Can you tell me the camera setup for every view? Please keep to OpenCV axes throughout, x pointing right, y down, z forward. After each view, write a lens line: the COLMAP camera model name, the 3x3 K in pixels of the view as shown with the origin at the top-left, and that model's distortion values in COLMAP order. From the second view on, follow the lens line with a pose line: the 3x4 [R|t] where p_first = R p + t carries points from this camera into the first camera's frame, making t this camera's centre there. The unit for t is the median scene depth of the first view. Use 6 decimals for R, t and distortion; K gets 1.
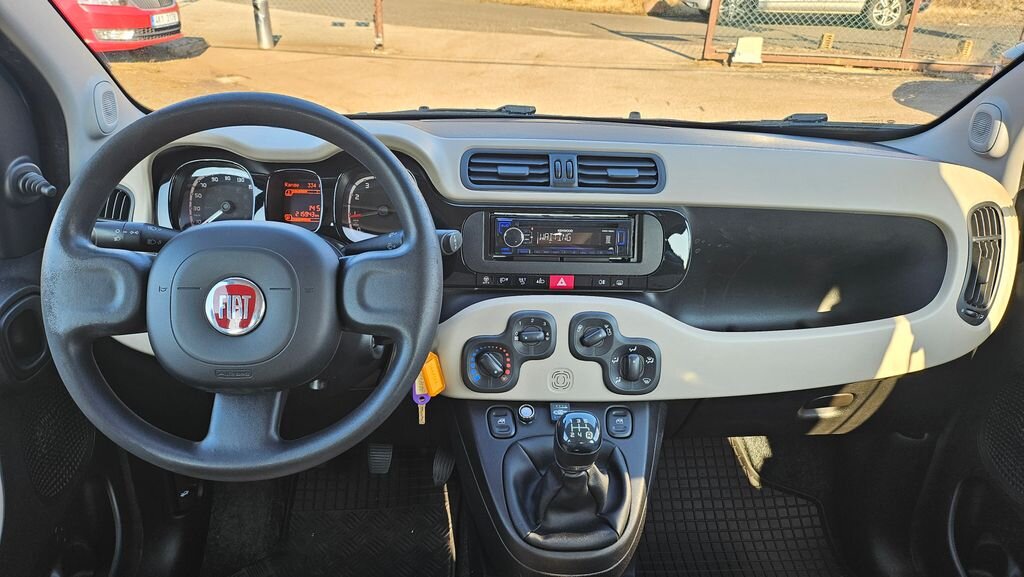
lens RADIAL K [[749.4, 0, 513.1], [0, 749.4, 290.6], [0, 0, 1]] dist [0.055856, -0.061766]
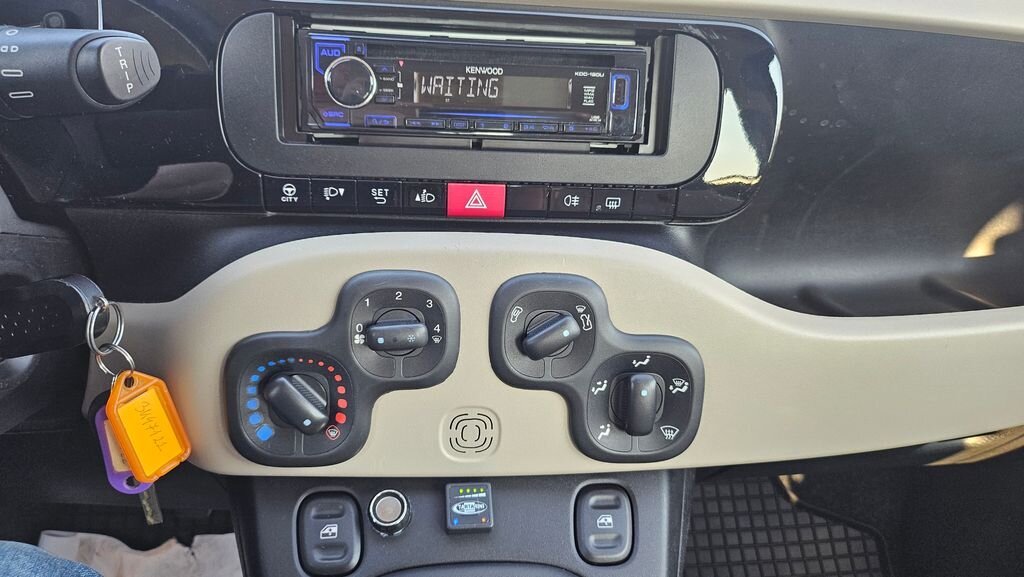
lens RADIAL K [[749.4, 0, 510.1], [0, 749.4, 315.8], [0, 0, 1]] dist [0.055856, -0.061766]
pose [[0.998651, 0.001439, 0.051914, 0.063207], [-0.008684, 0.990170, 0.139602, -0.006073], [-0.051203, -0.139864, 0.988846, 0.584149]]
